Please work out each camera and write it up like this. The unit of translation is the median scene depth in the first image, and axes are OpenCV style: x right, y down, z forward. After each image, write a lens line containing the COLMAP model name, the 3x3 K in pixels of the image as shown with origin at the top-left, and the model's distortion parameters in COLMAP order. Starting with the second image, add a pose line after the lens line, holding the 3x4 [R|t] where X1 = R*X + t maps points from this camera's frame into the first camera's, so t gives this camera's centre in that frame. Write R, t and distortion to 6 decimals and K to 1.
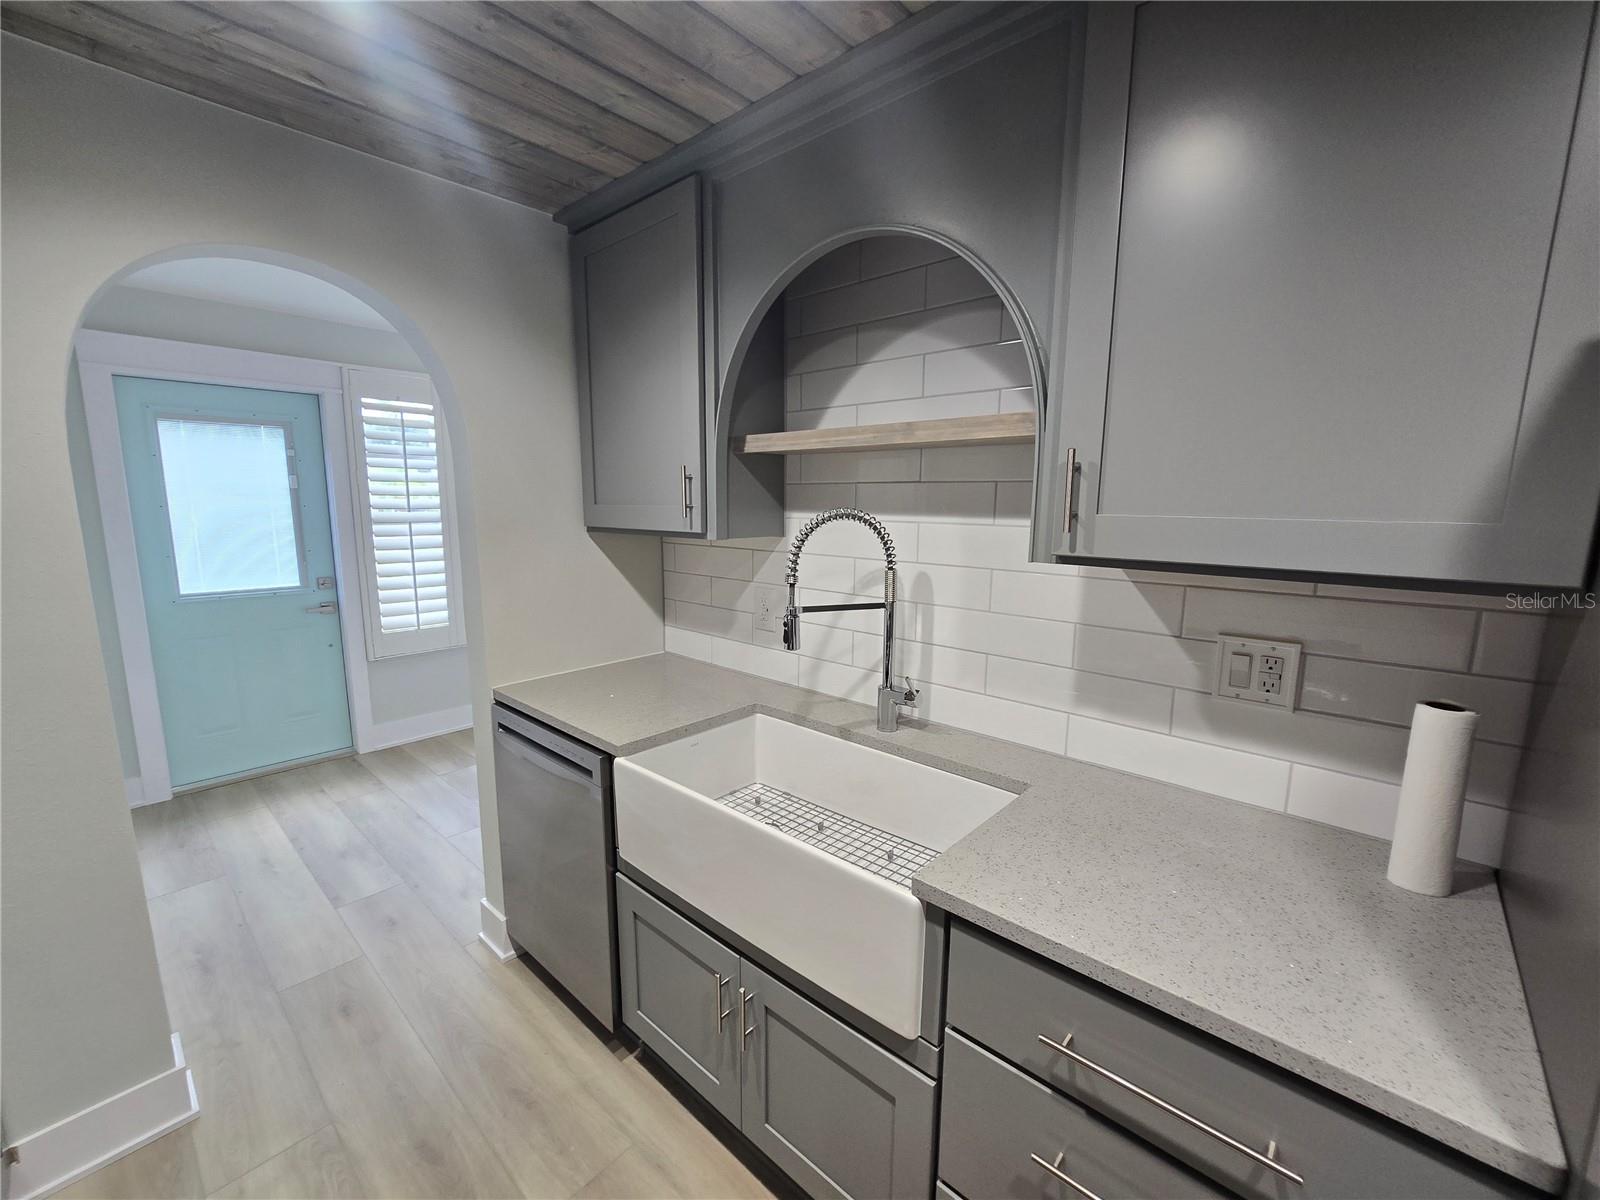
lens RADIAL K [[657.8, 0, 798.5], [0, 657.8, 601.9], [0, 0, 1]] dist [-0.009013, 0.002799]
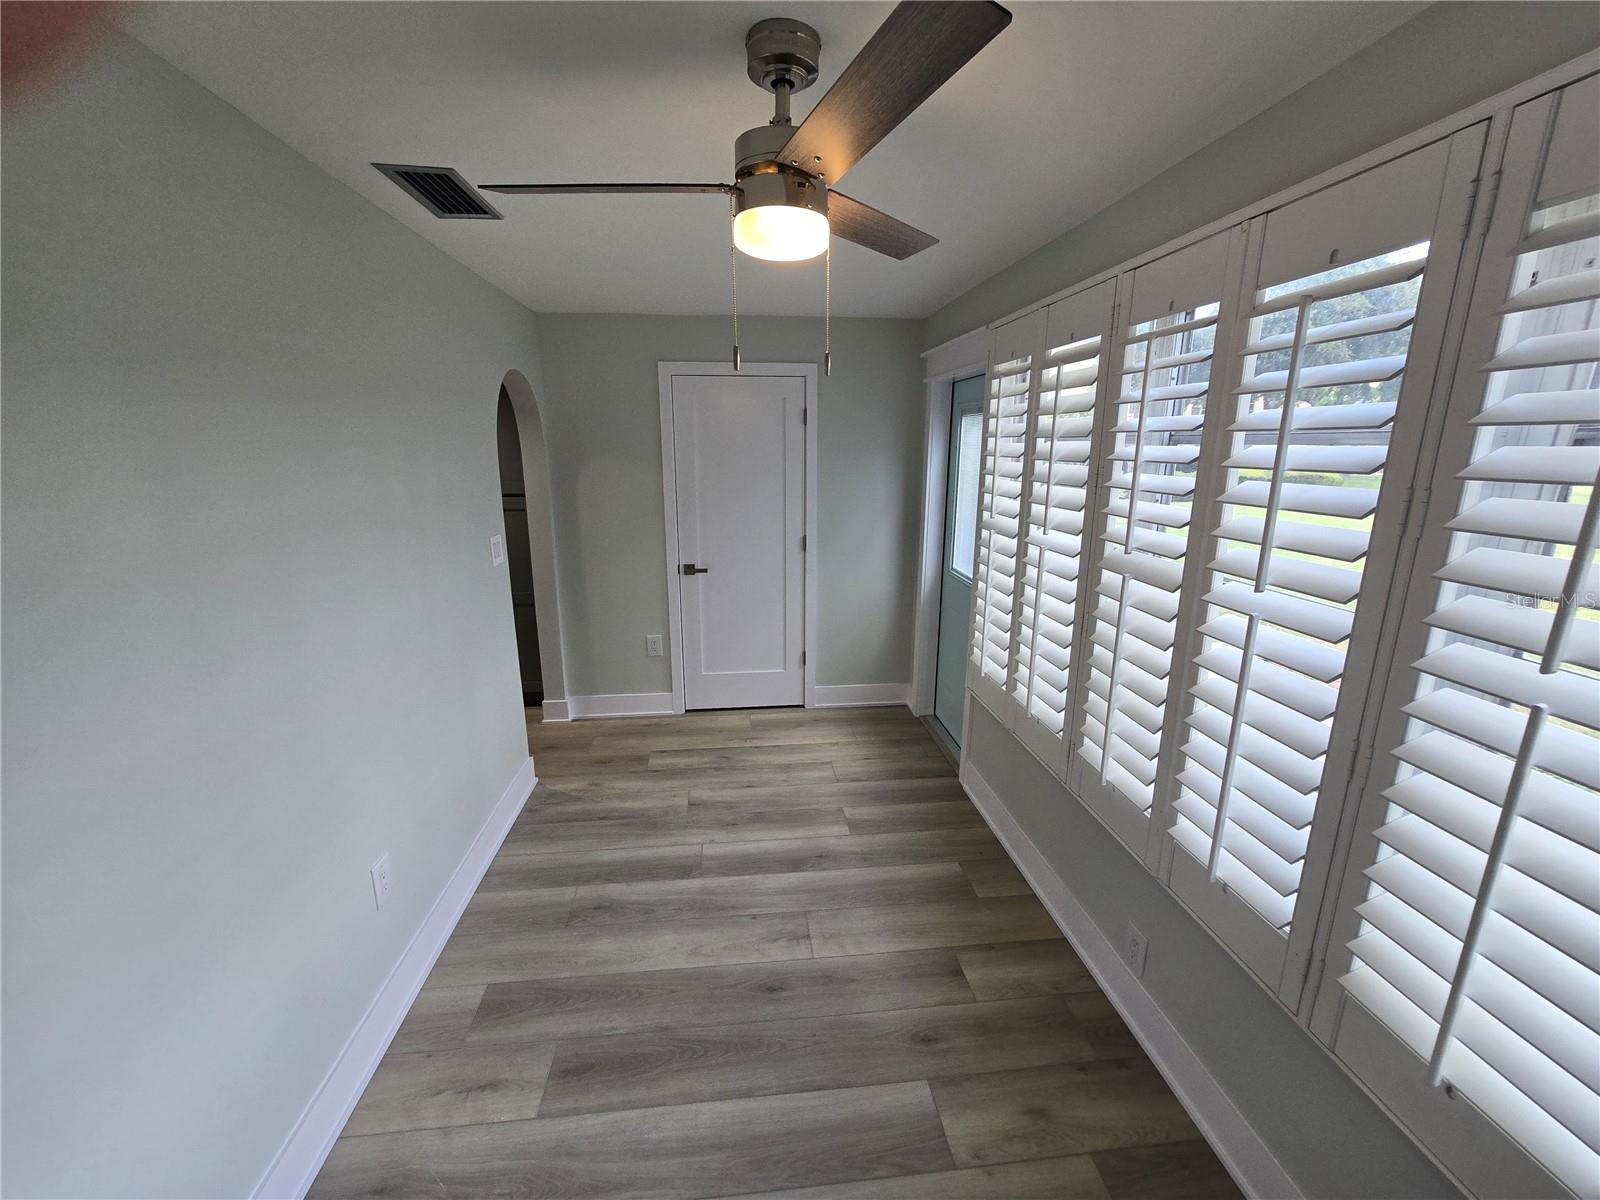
lens RADIAL K [[657.8, 0, 798.5], [0, 657.8, 601.9], [0, 0, 1]] dist [-0.009013, 0.002799]
pose [[-0.663852, 0.170277, -0.728221, 0.088866], [-0.118637, 0.937428, 0.327345, -0.270204], [0.738394, 0.303702, -0.602113, 1.351725]]
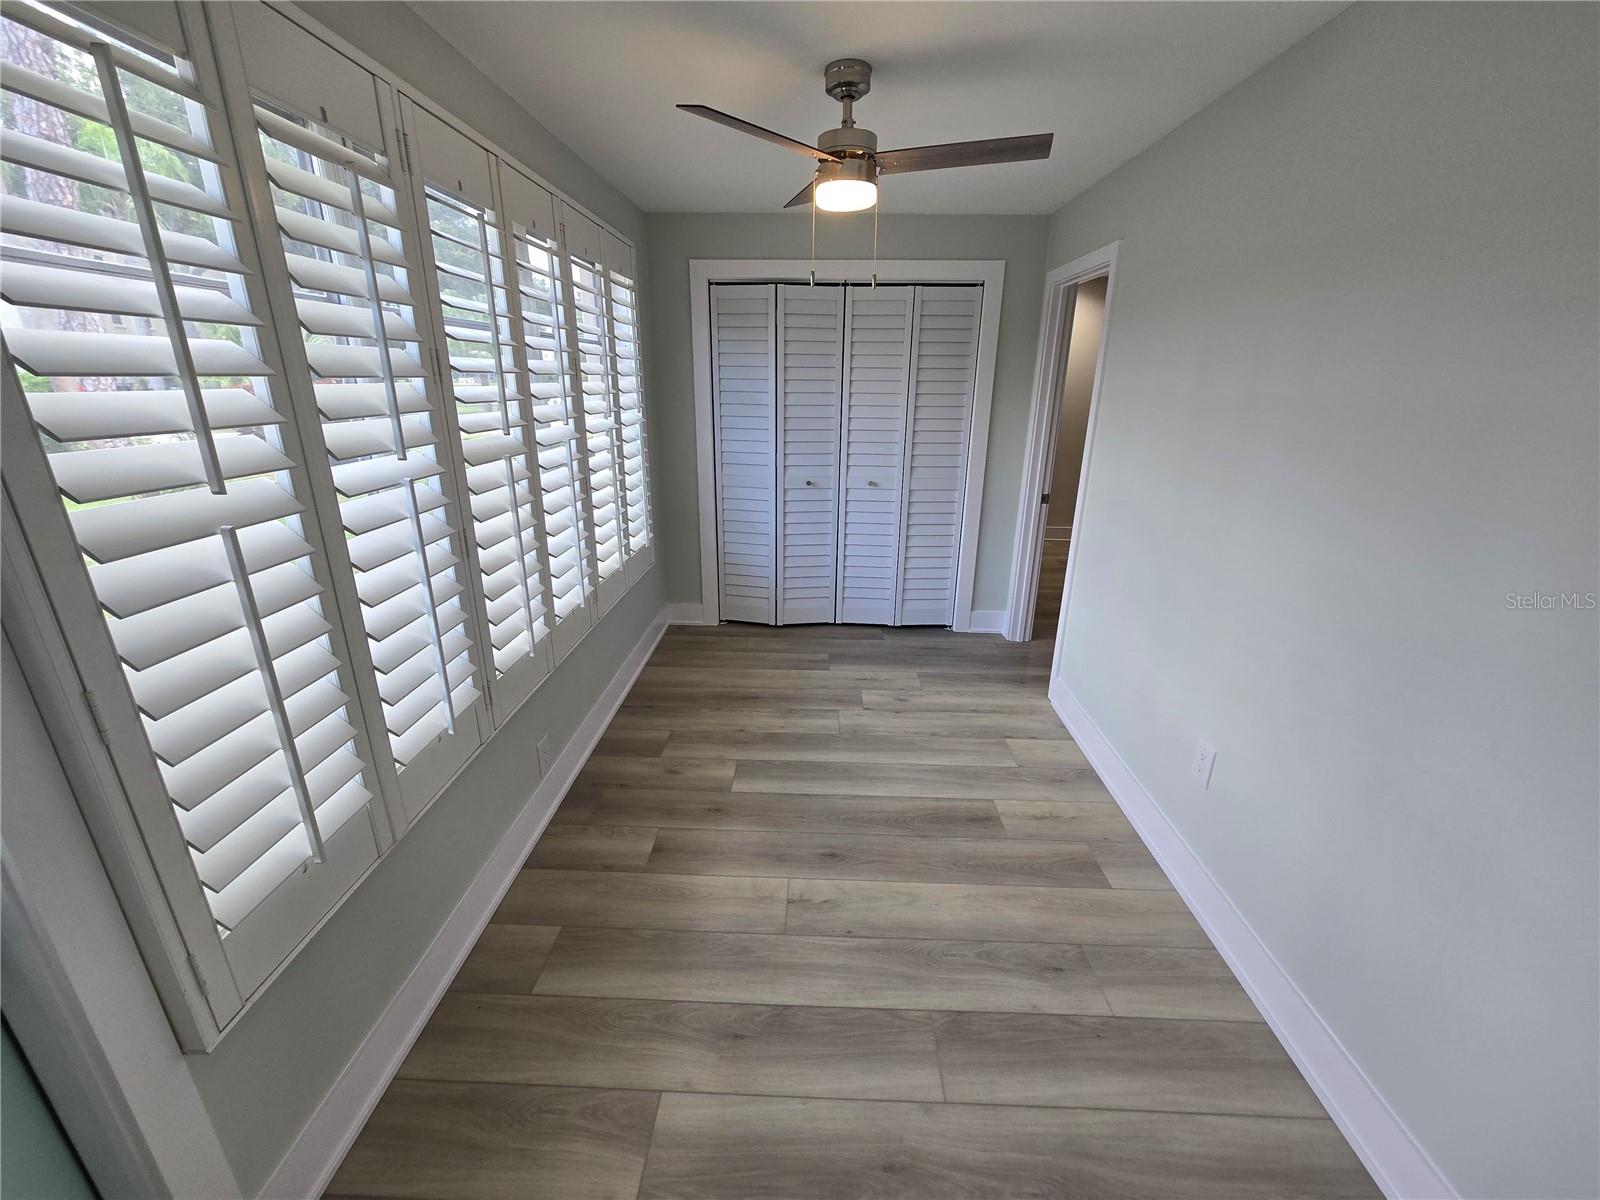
lens RADIAL K [[657.8, 0, 798.5], [0, 657.8, 601.9], [0, 0, 1]] dist [-0.009013, 0.002799]
pose [[0.765073, -0.209091, 0.609052, -0.605486], [0.094814, 0.972085, 0.214619, -0.133223], [-0.636925, -0.106452, 0.763541, 0.667482]]
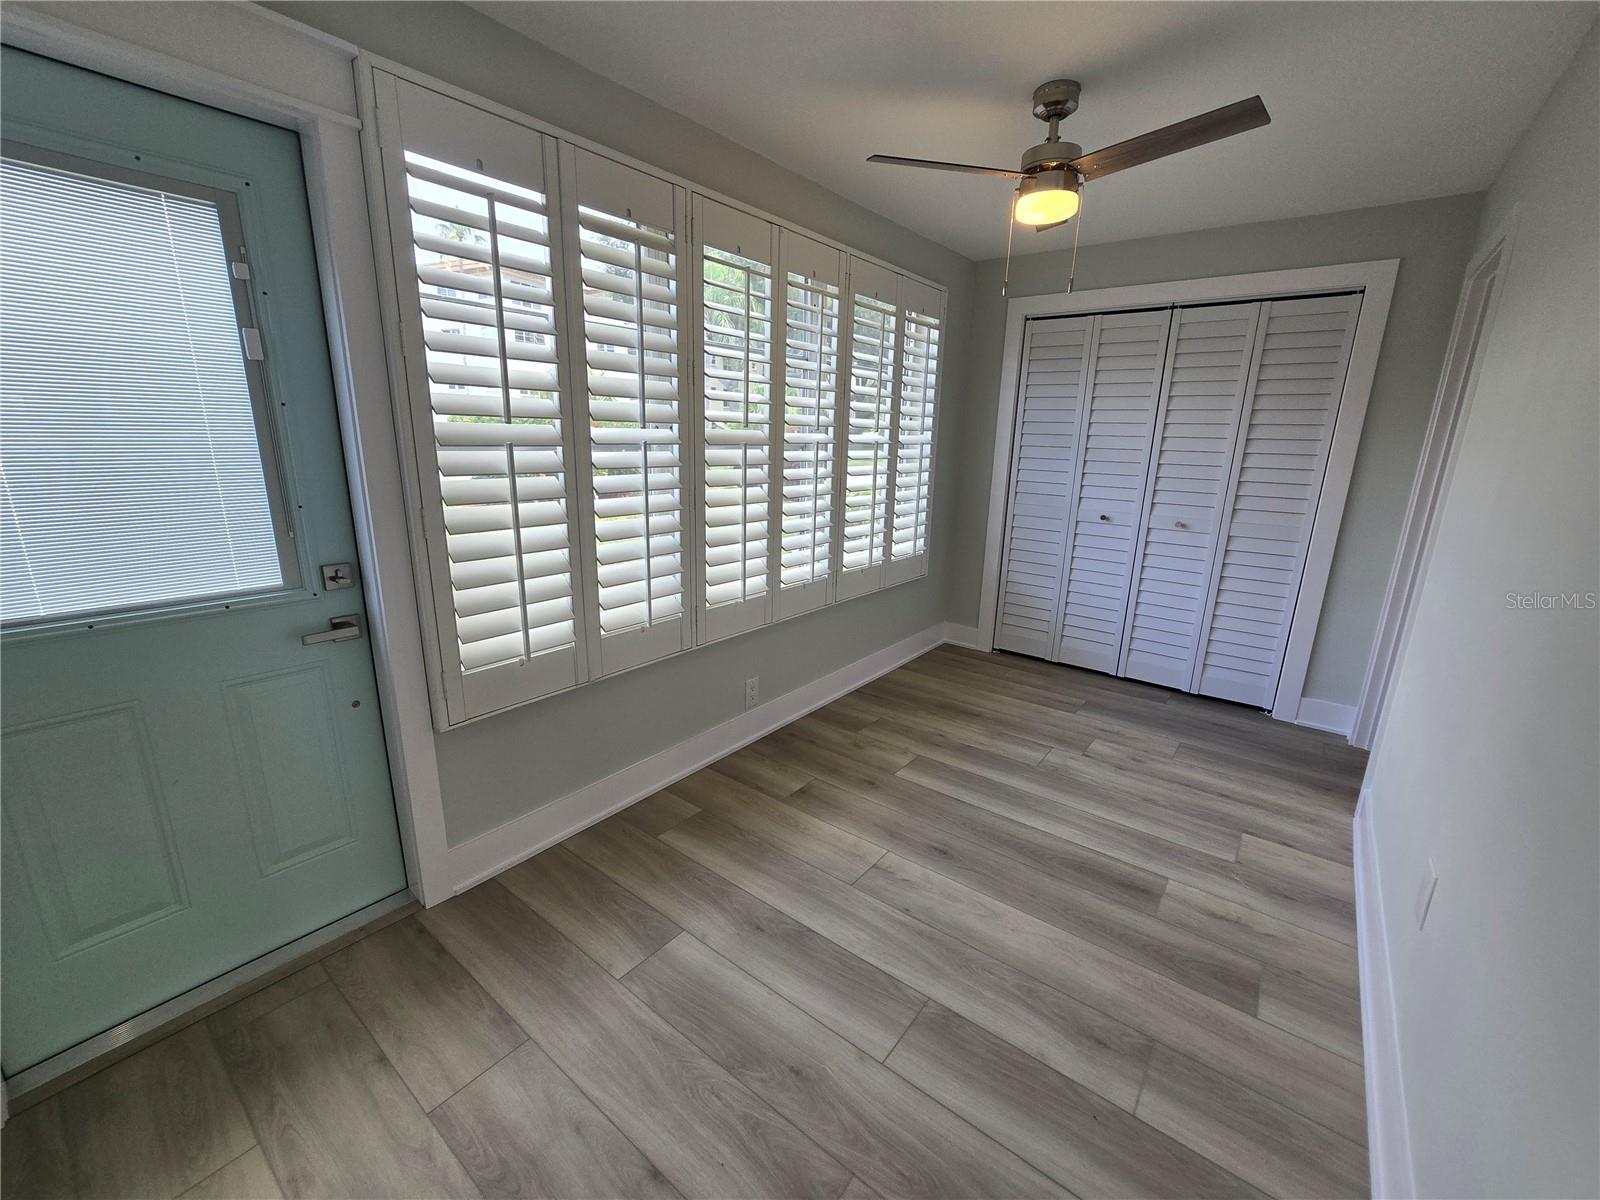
lens RADIAL K [[657.8, 0, 798.5], [0, 657.8, 601.9], [0, 0, 1]] dist [-0.009013, 0.002799]
pose [[0.997409, -0.002202, 0.071906, -0.432496], [-0.004944, 0.995070, 0.099050, -0.058041], [-0.071769, -0.099149, 0.992481, 0.517339]]
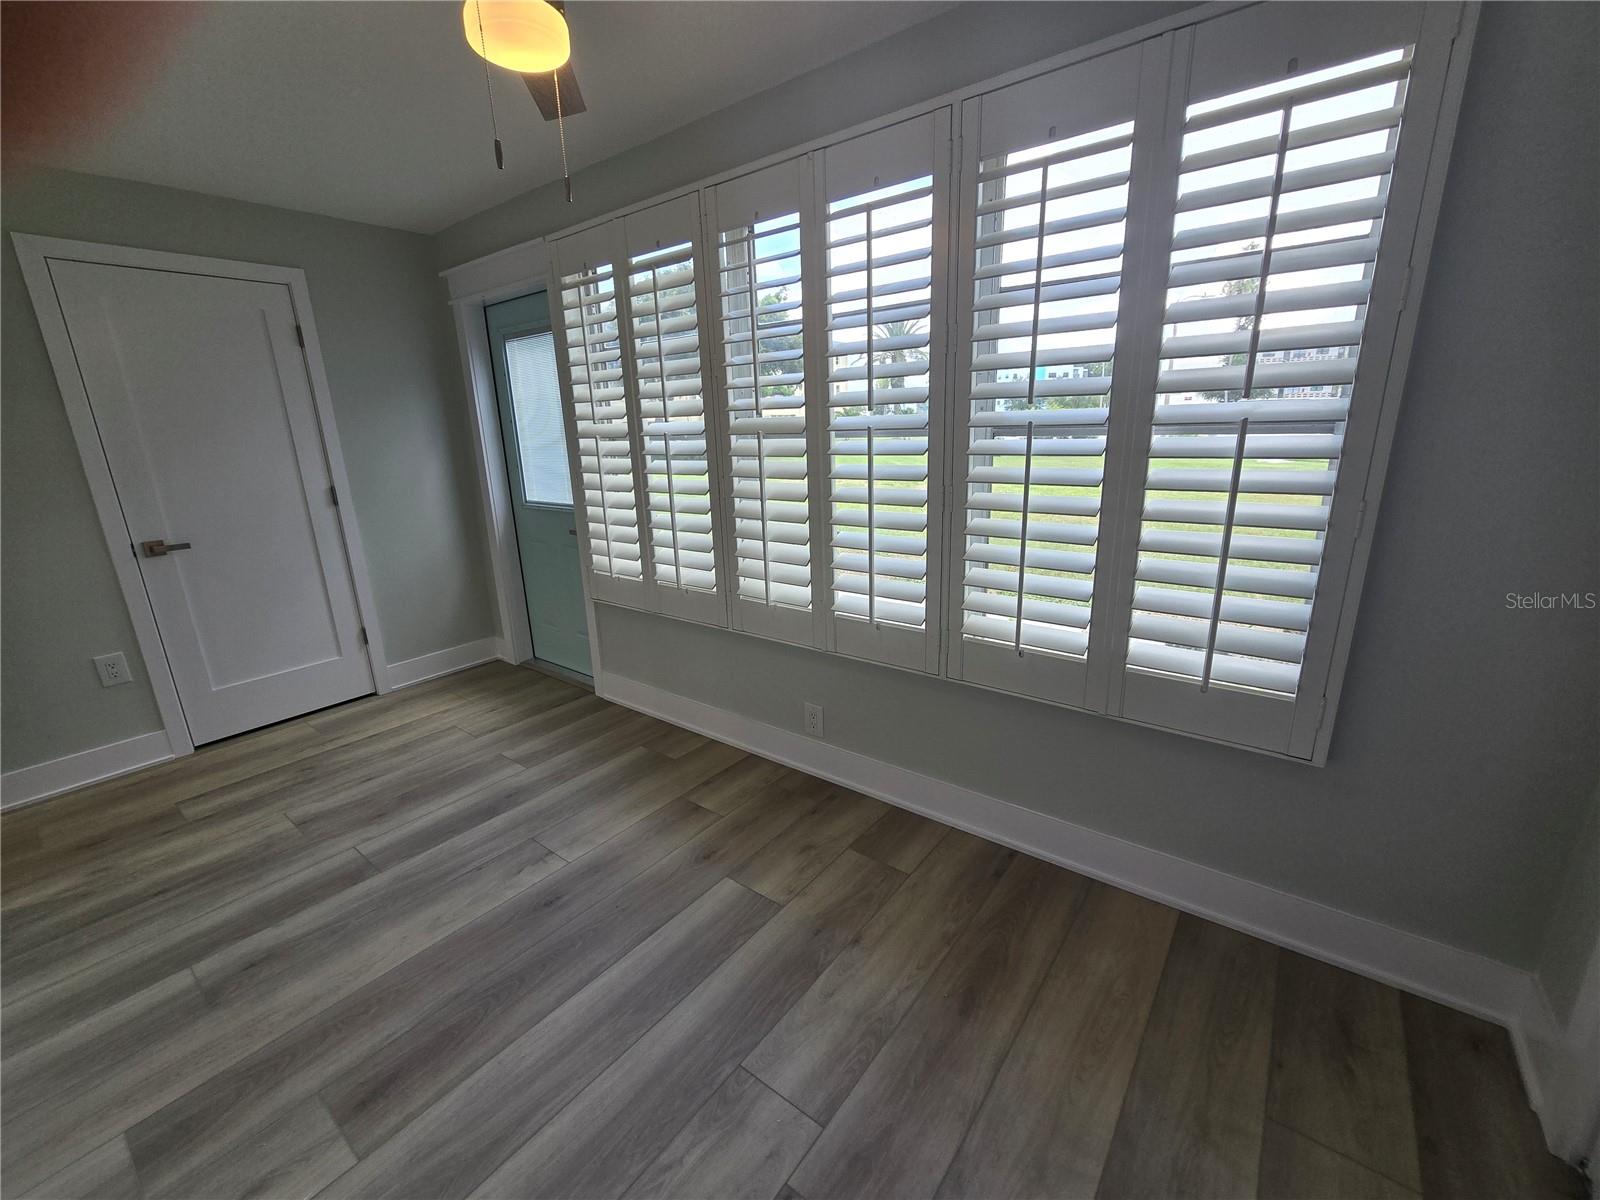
lens RADIAL K [[657.8, 0, 798.5], [0, 657.8, 601.9], [0, 0, 1]] dist [-0.009013, 0.002799]
pose [[0.075904, 0.257174, -0.963379, 0.216067], [-0.118758, 0.961621, 0.247348, -0.160072], [0.990018, 0.095635, 0.103532, 1.217020]]
